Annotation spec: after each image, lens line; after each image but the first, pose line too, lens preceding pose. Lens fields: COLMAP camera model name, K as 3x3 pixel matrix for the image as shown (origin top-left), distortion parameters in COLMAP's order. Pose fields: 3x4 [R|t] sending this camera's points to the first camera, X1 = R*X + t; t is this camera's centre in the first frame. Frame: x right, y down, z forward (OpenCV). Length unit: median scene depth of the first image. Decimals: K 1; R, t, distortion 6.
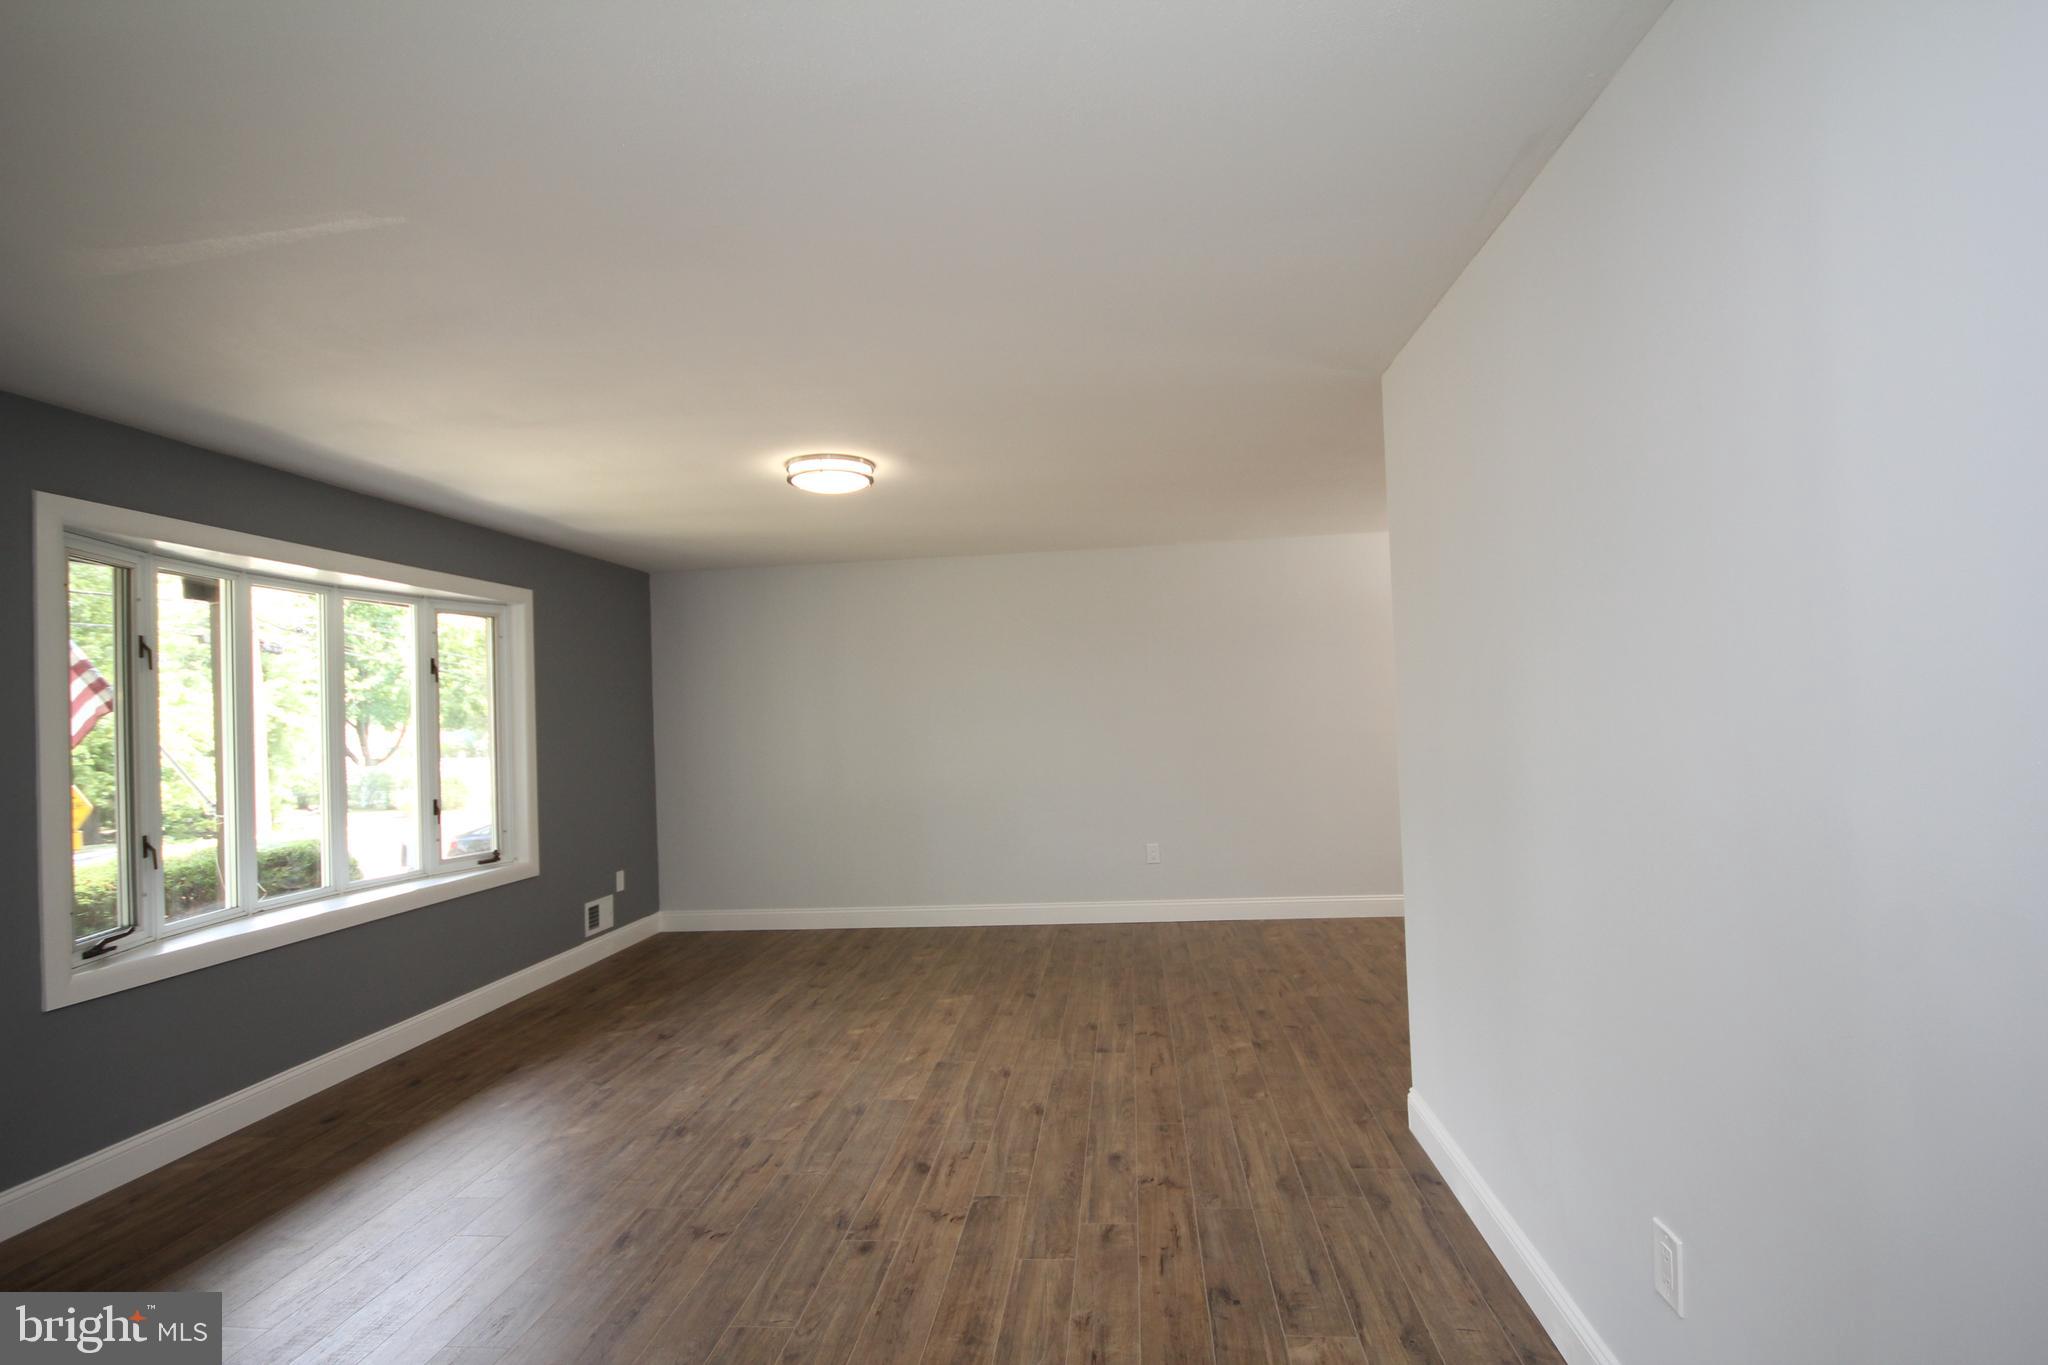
lens RADIAL K [[961.2, 0, 1027.8], [0, 961.2, 698.2], [0, 0, 1]] dist [0.001573, -0.010385]
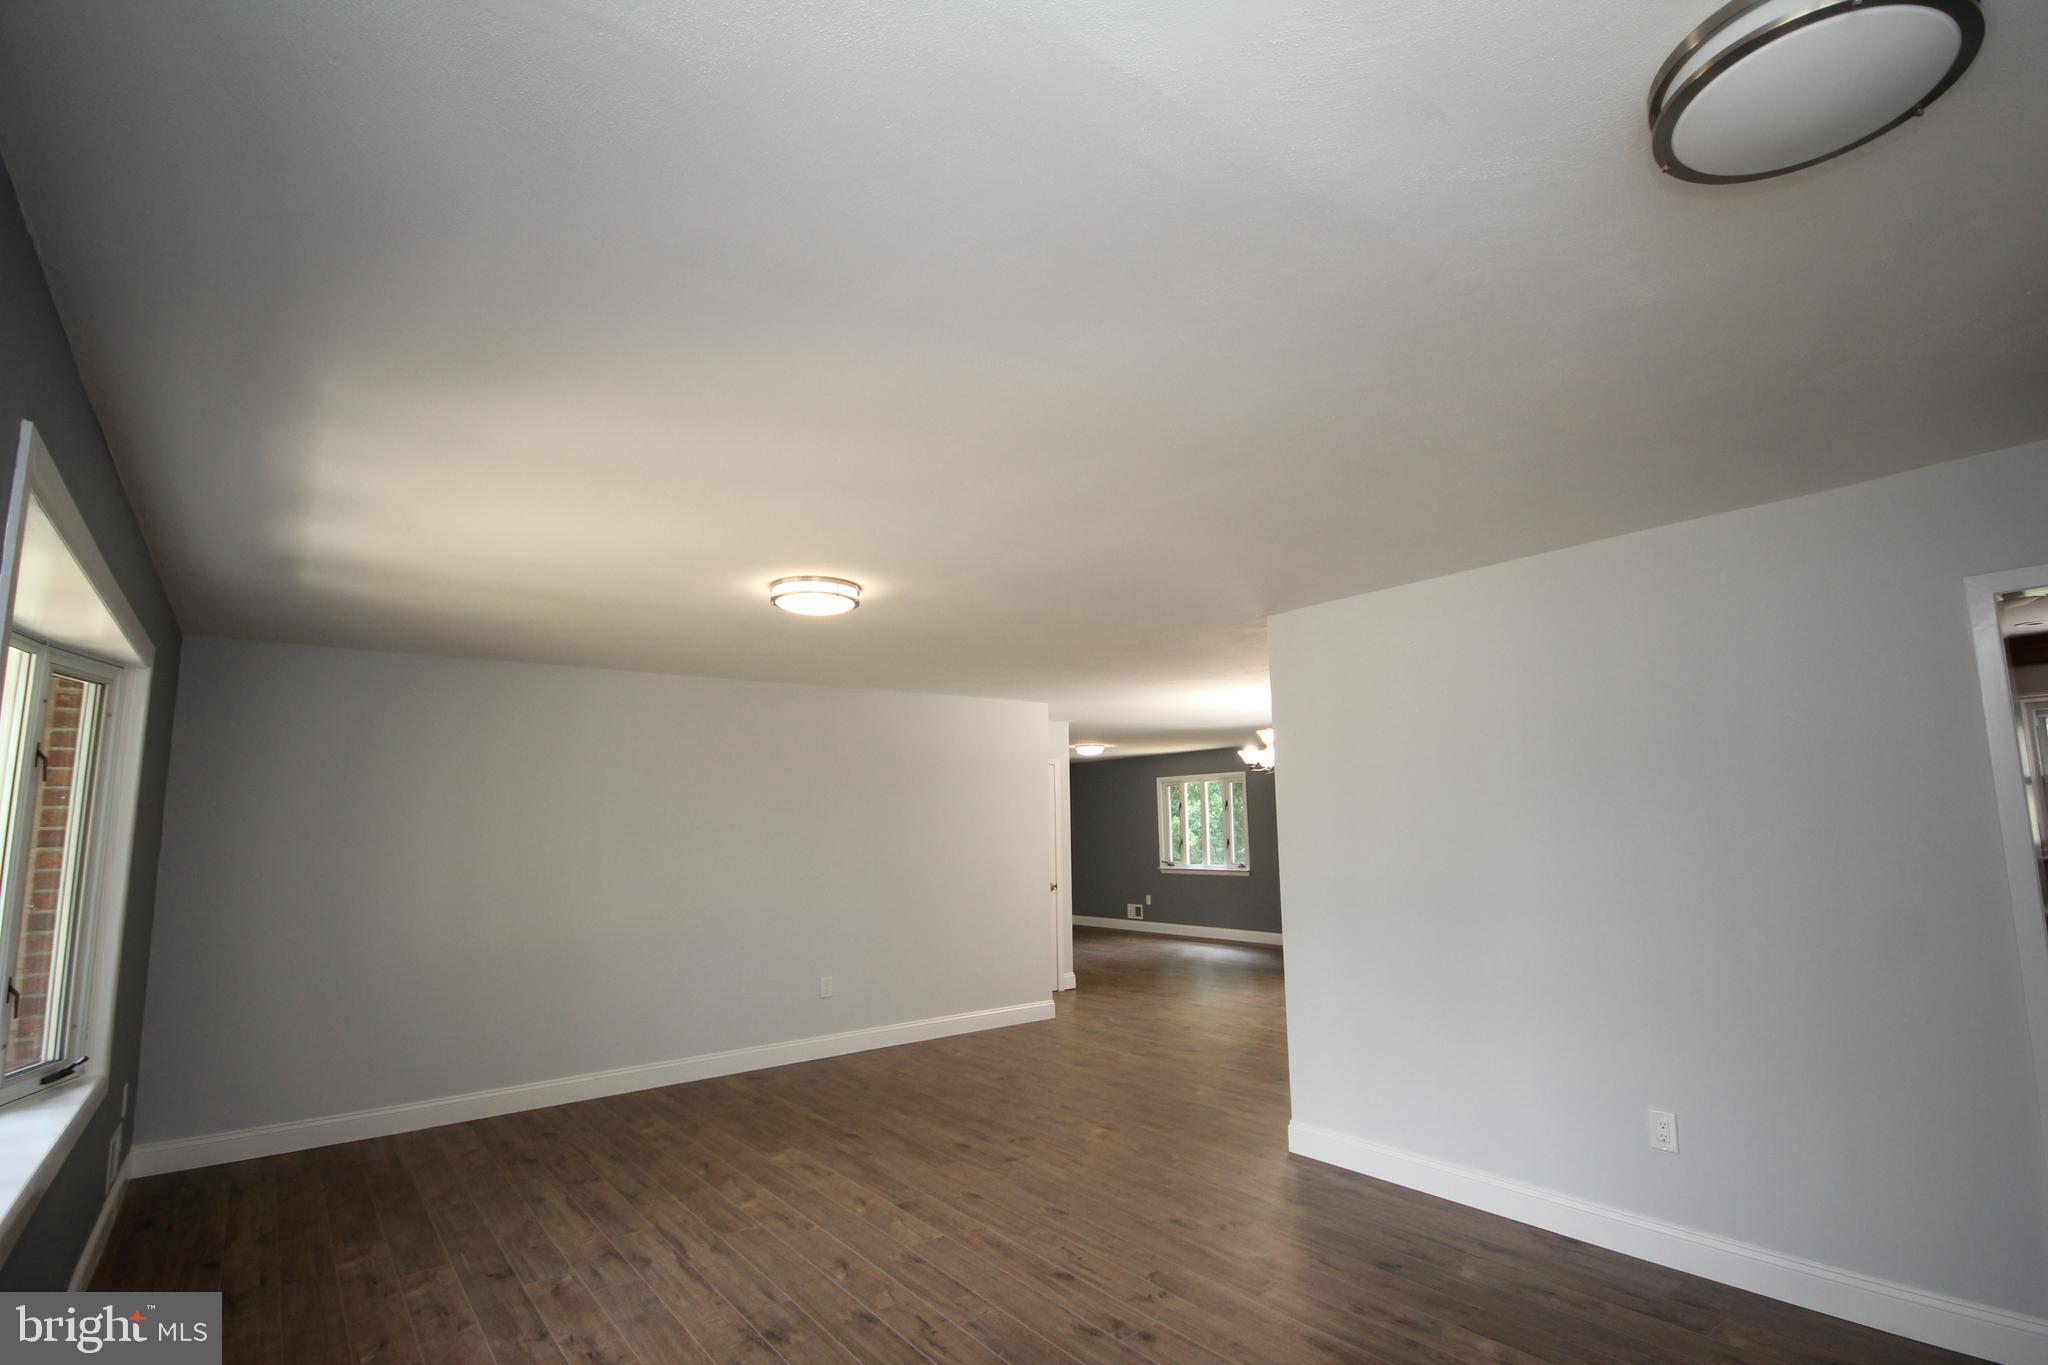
lens RADIAL K [[958.1, 0, 1022.8], [0, 958.1, 678.1], [0, 0, 1]] dist [0.001889, 0.000079]
pose [[0.734461, 0.129734, 0.666135, -0.678902], [-0.020874, 0.985412, -0.168900, 0.009037], [-0.678330, 0.110146, 0.726455, 0.129294]]
